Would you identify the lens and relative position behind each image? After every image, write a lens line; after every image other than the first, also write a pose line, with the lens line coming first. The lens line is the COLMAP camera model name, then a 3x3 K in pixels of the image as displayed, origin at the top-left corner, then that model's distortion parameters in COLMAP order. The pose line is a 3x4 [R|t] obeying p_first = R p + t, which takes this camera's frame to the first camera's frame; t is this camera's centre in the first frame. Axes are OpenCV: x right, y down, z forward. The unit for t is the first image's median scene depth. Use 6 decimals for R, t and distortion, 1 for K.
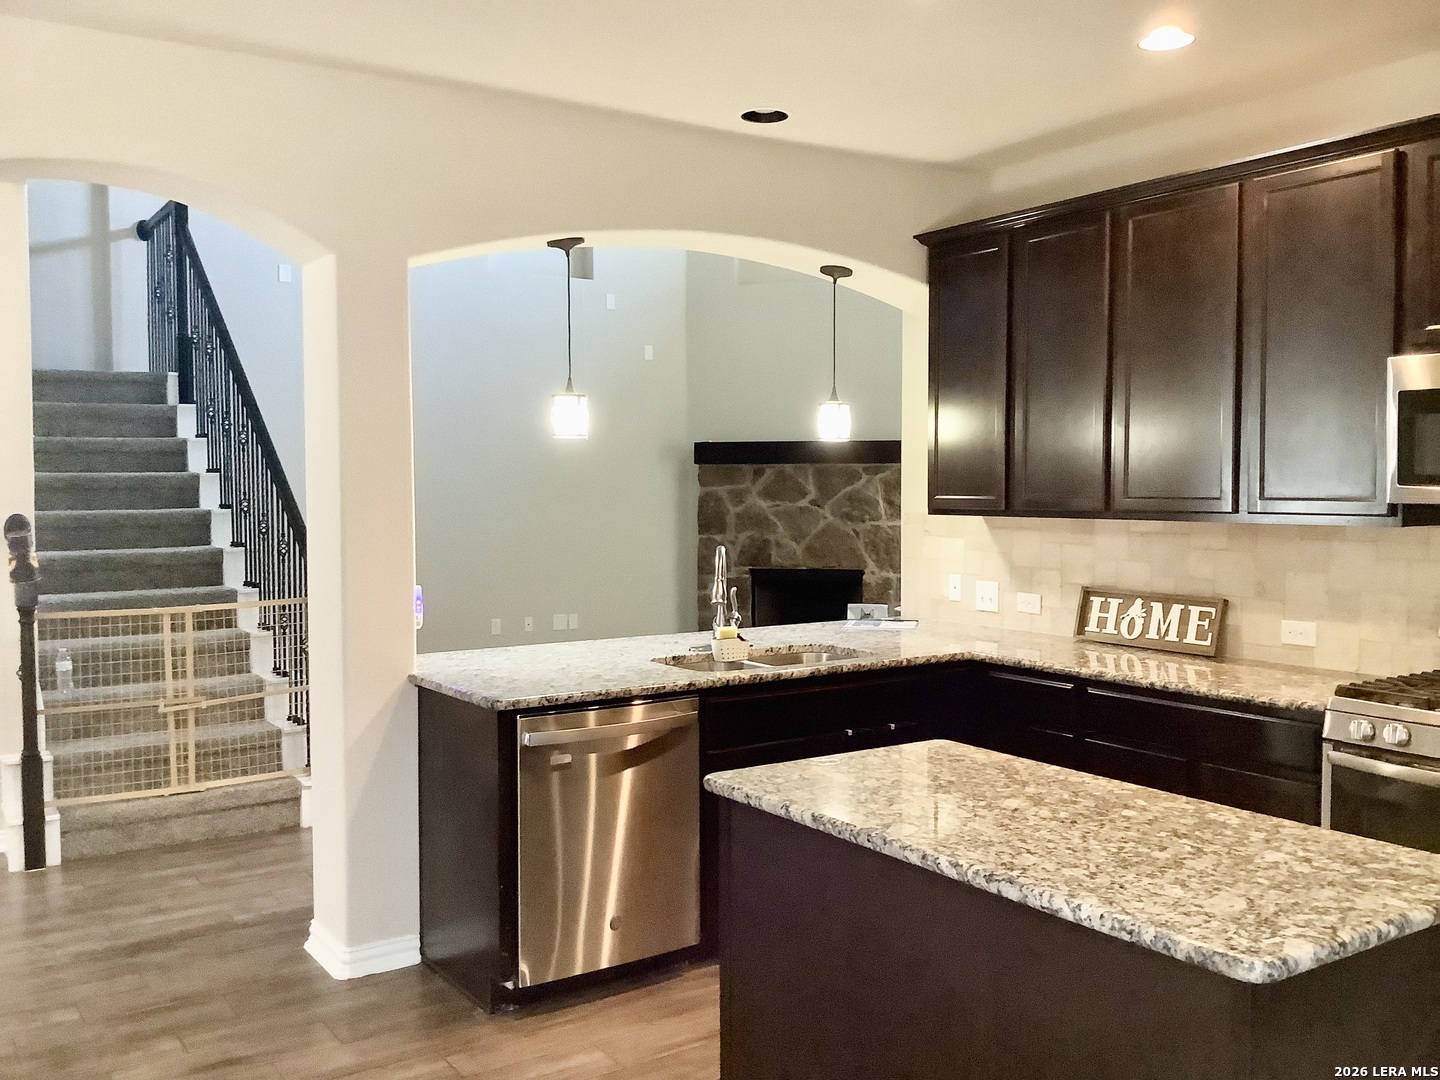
lens RADIAL K [[1301.8, 0, 720.0], [0, 1301.8, 540.0], [0, 0, 1]] dist [0.104814, -0.232901]
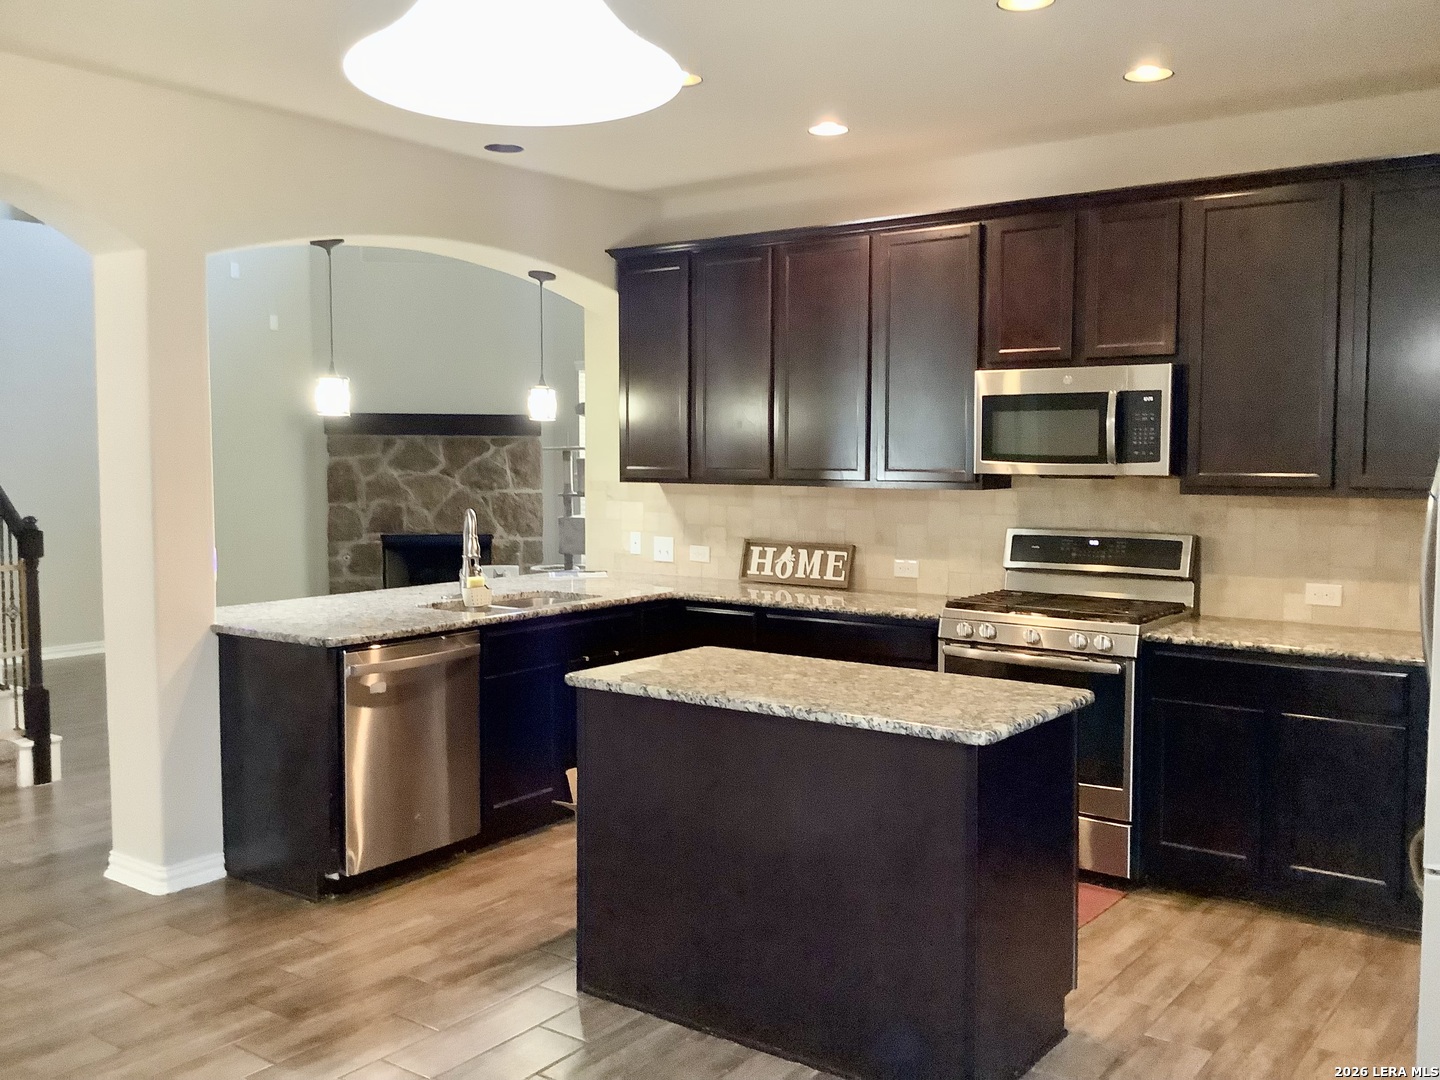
lens RADIAL K [[1297.2, 0, 737.9], [0, 1297.2, 542.0], [0, 0, 1]] dist [0.065040, -0.211178]
pose [[0.936362, -0.018238, 0.350562, -0.185718], [0.009302, 0.999588, 0.027159, 0.004716], [-0.350913, -0.022169, 0.936146, -0.188755]]
